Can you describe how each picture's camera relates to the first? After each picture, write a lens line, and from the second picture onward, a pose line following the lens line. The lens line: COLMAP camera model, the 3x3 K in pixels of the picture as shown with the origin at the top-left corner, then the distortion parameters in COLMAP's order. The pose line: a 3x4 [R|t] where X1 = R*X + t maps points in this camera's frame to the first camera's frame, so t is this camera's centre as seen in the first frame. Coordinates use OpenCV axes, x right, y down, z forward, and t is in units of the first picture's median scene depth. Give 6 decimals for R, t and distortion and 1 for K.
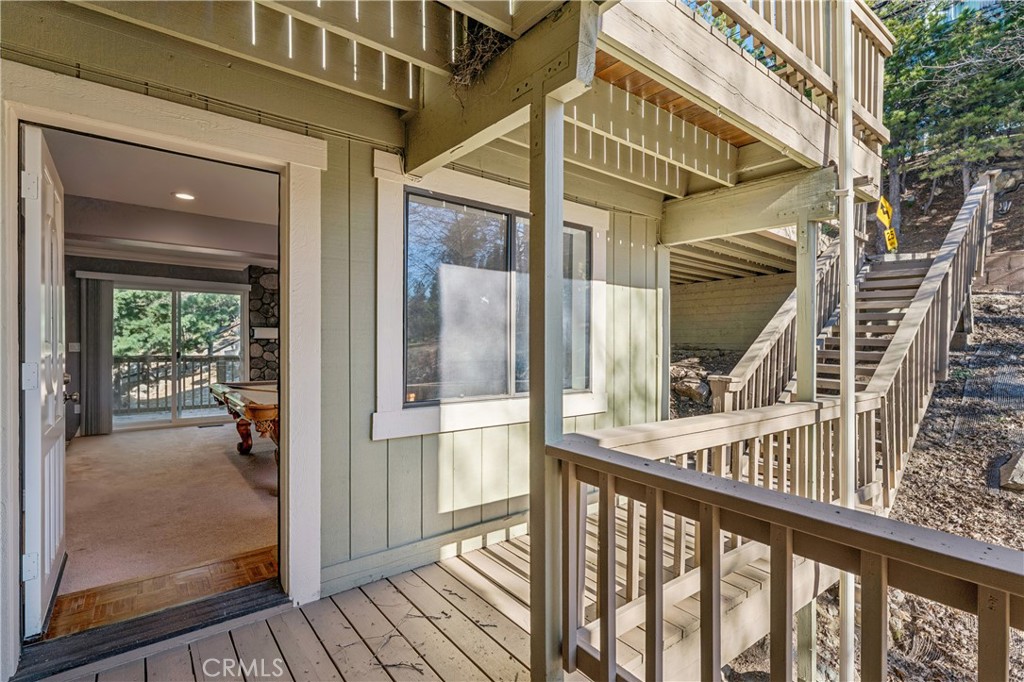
lens RADIAL K [[468.5, 0, 503.6], [0, 468.5, 340.6], [0, 0, 1]] dist [-0.000391, 0.000121]
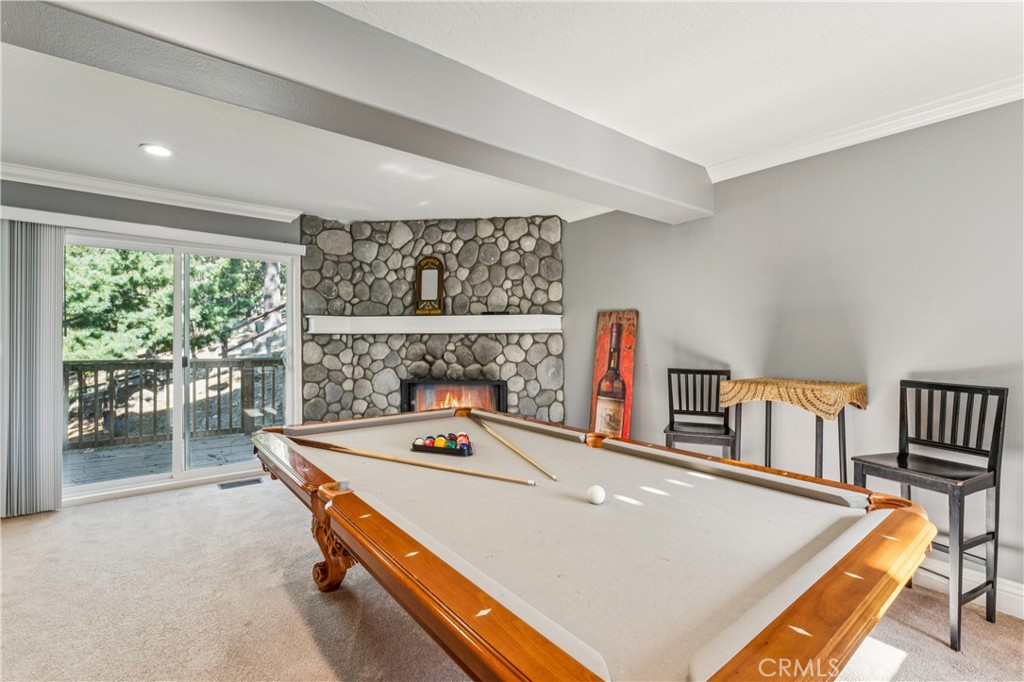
lens RADIAL K [[468.5, 0, 520.5], [0, 468.5, 340.3], [0, 0, 1]] dist [-0.000391, 0.000121]
pose [[0.999953, -0.000128, 0.009664, -0.127415], [0.000072, 0.999983, 0.005844, 0.000355], [-0.009665, -0.005843, 0.999936, 0.186510]]
